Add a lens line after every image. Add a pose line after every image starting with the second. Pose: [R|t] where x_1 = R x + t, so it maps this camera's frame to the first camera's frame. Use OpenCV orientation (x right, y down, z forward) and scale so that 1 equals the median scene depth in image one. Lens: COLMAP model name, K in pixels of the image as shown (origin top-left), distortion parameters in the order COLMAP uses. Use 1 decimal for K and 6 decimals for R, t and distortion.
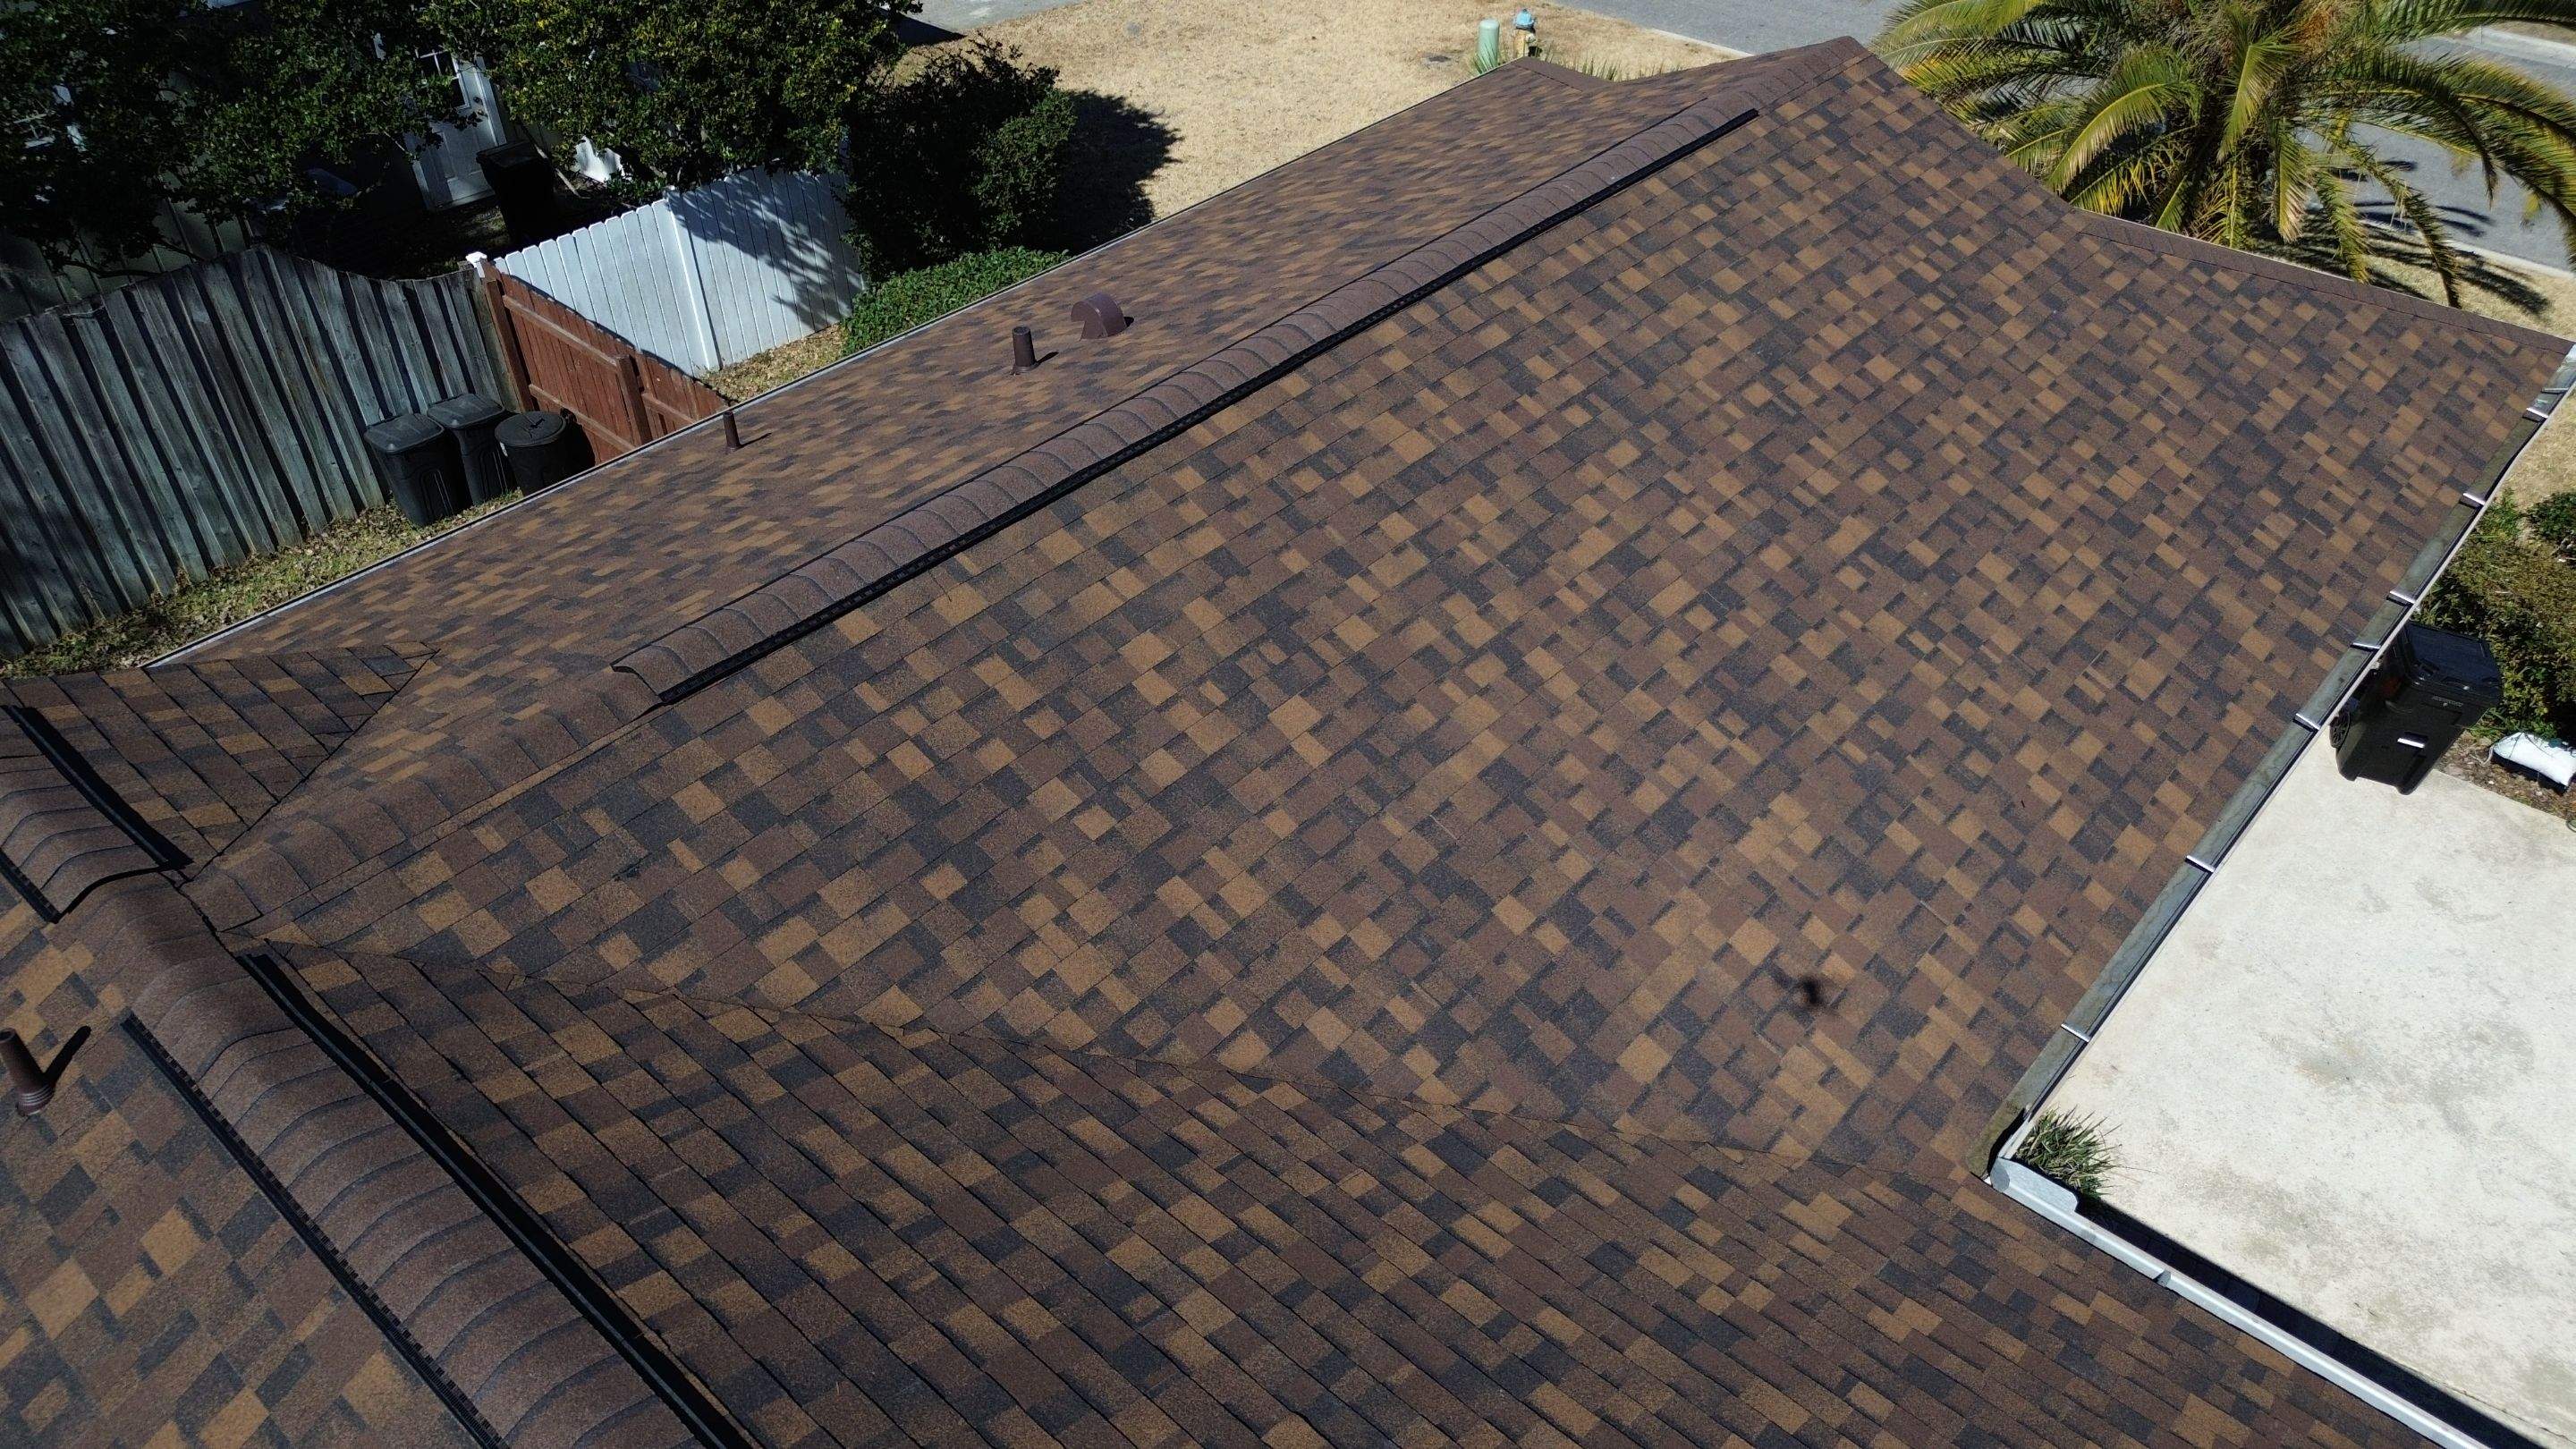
lens RADIAL K [[1824.1, 0, 1293.6], [0, 1824.1, 721.2], [0, 0, 1]] dist [0.091384, -0.101118]
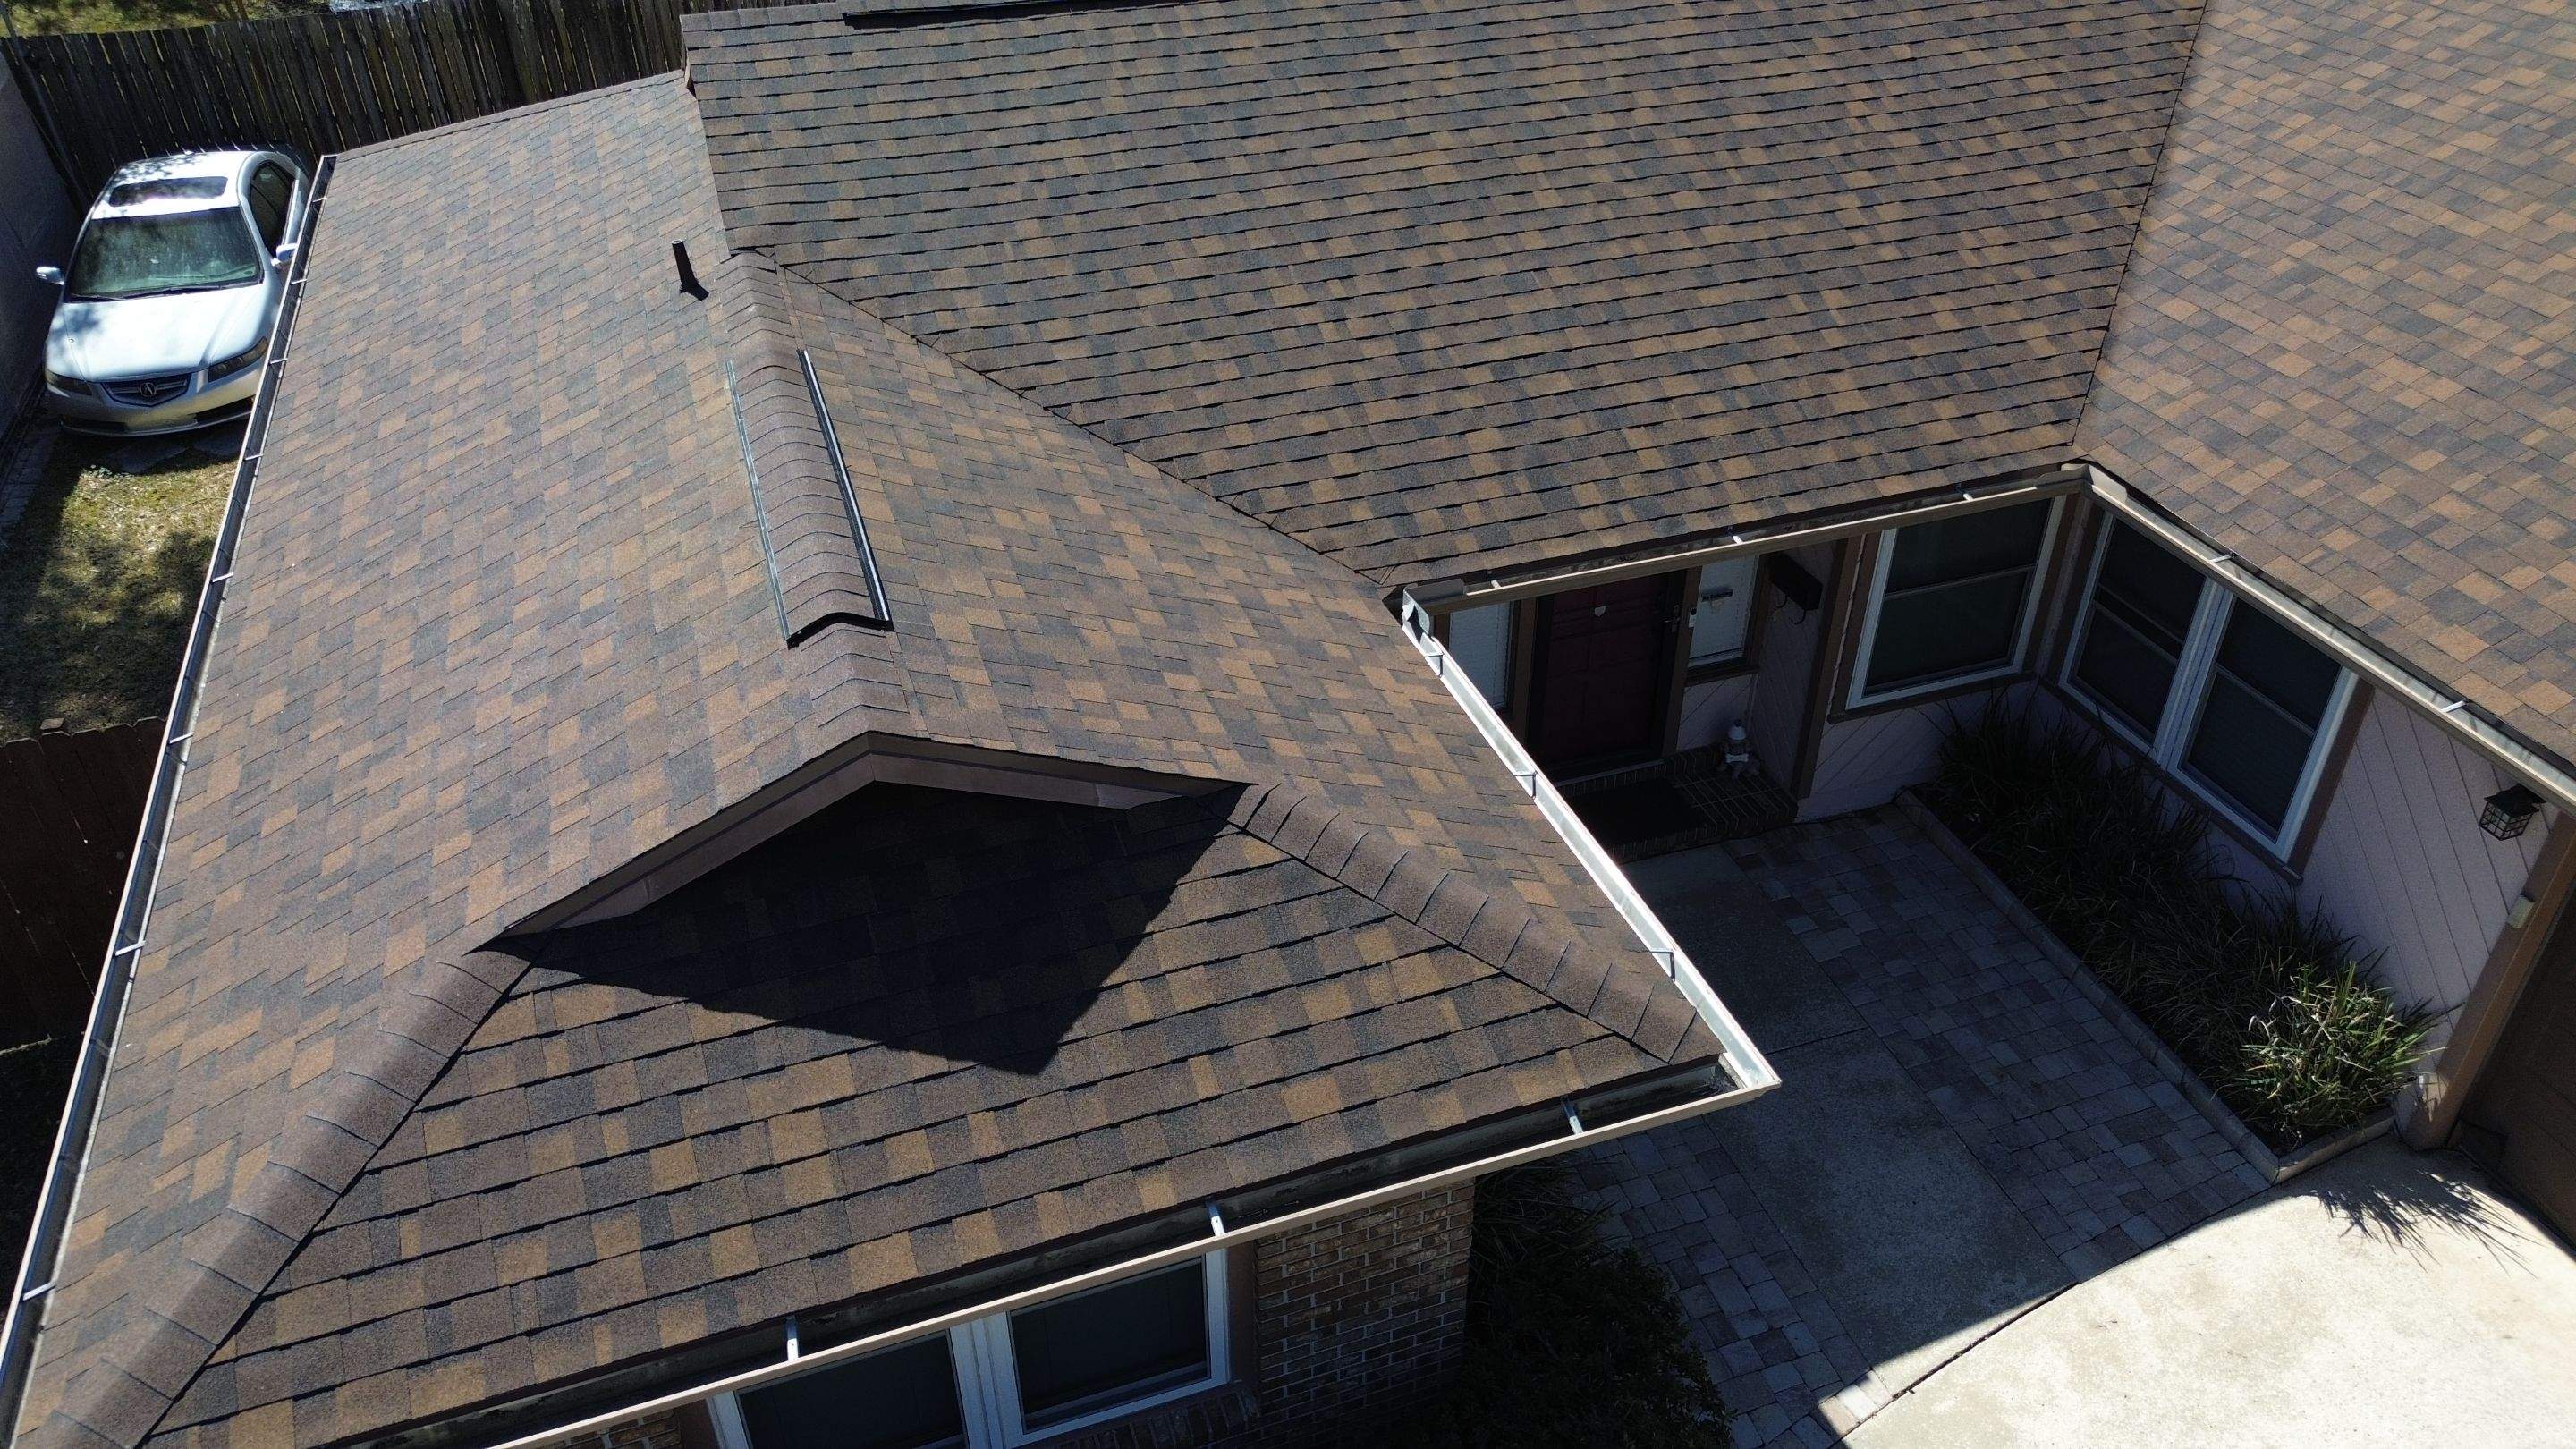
lens RADIAL K [[1836.9, 0, 1299.2], [0, 1836.9, 717.7], [0, 0, 1]] dist [0.074335, -0.066044]
pose [[-0.483336, 0.501530, -0.717533, 1.729170], [-0.546312, 0.467650, 0.694871, -0.308513], [0.684053, 0.727853, 0.047960, 0.670961]]
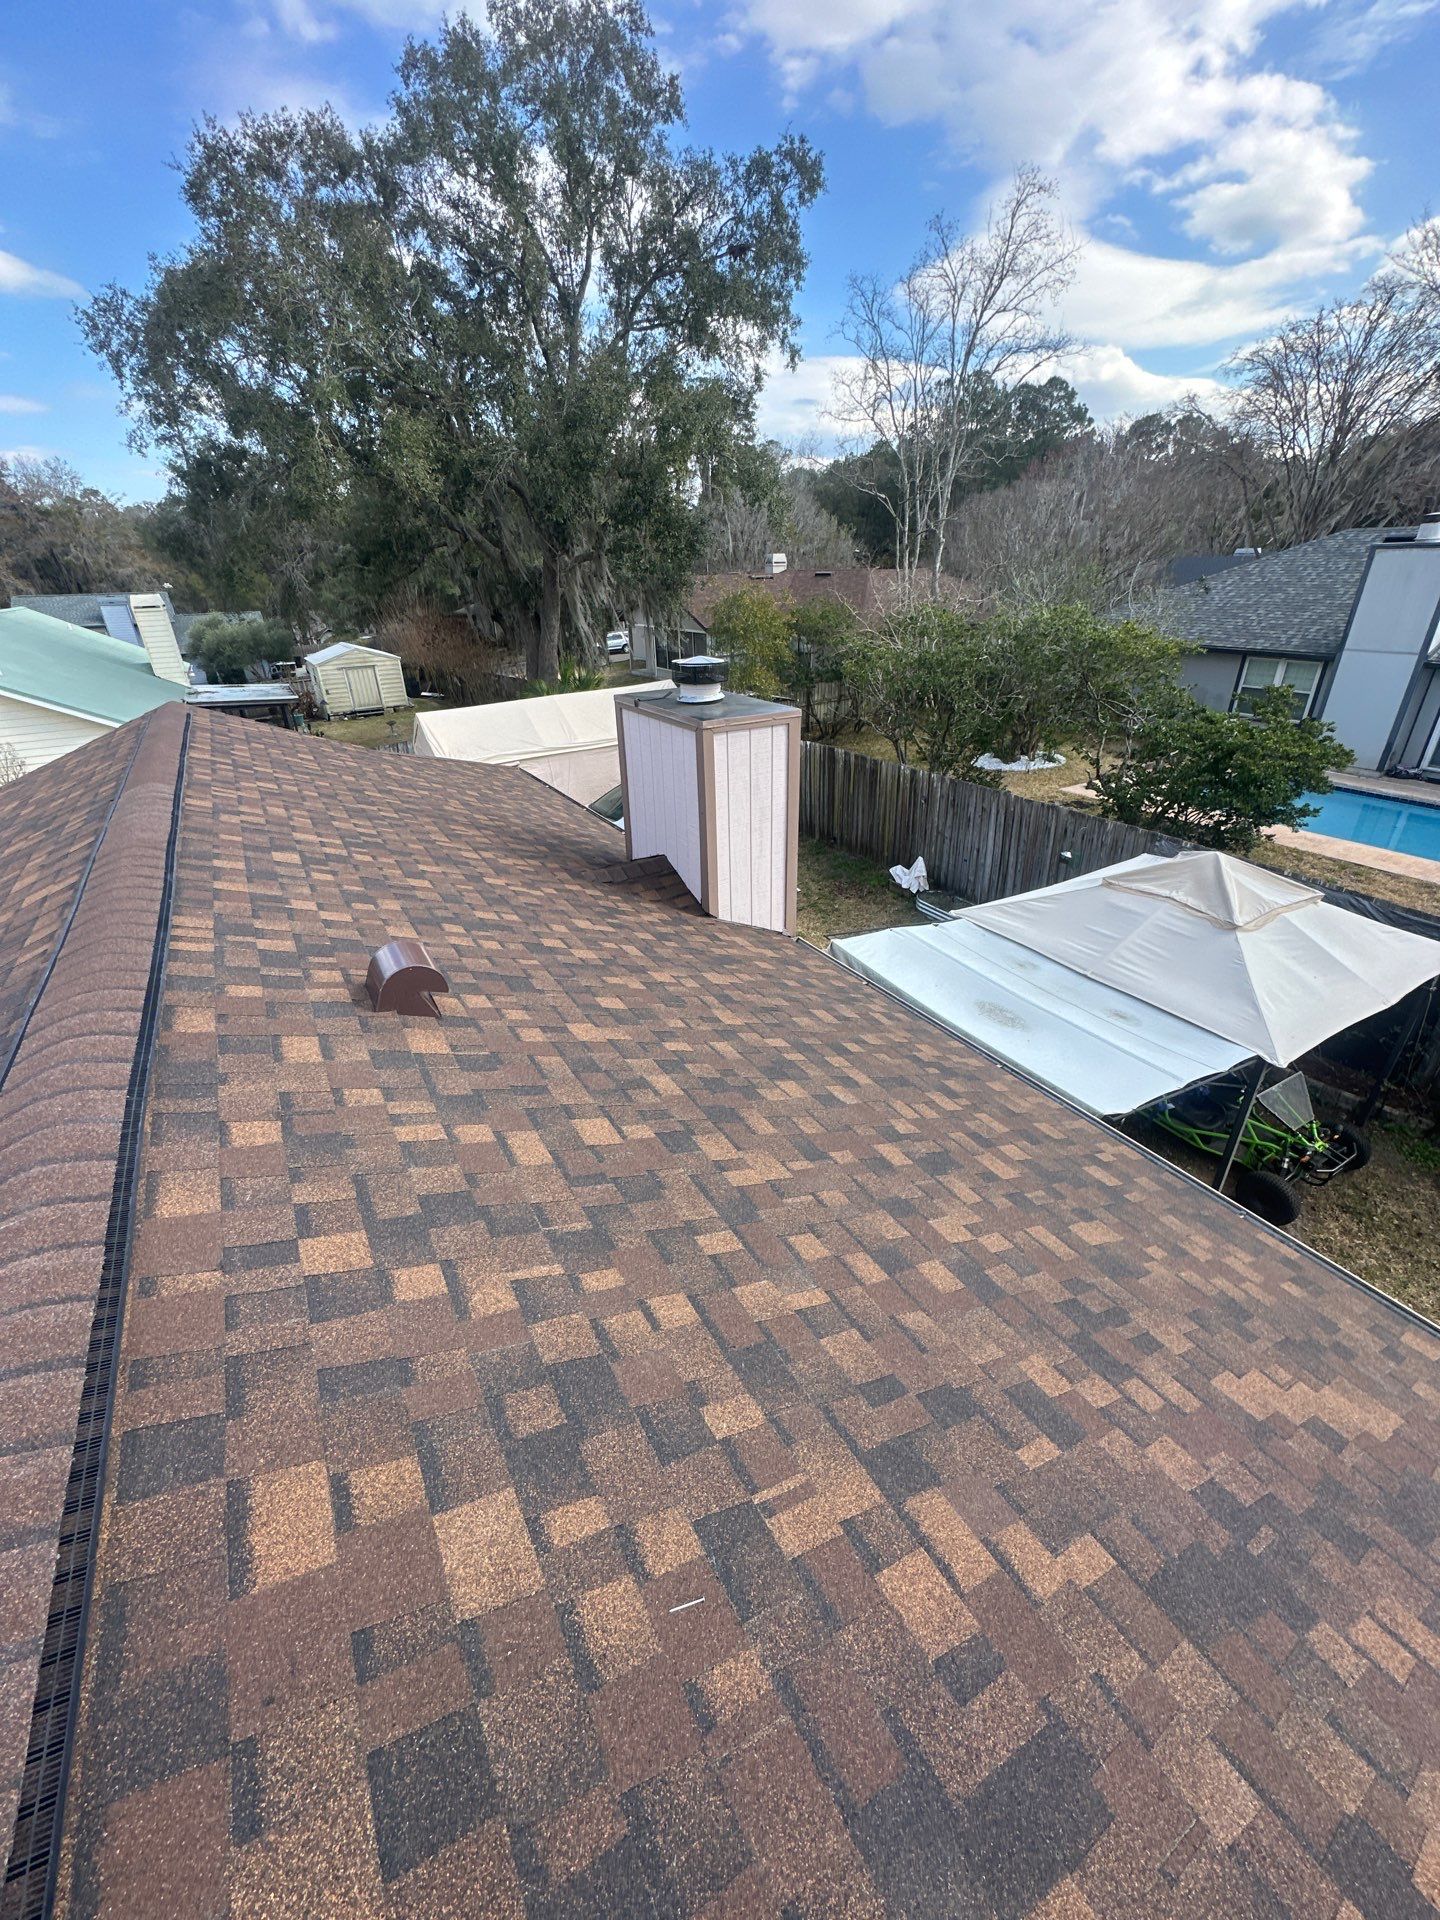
lens RADIAL K [[766.1, 0, 722.3], [0, 766.1, 960.3], [0, 0, 1]] dist [-0.002385, 0.000430]
pose [[-0.953972, -0.112984, 0.277799, -0.549174], [0.209619, 0.411241, 0.887097, 0.007237], [-0.214470, 0.904497, -0.368629, 0.624318]]
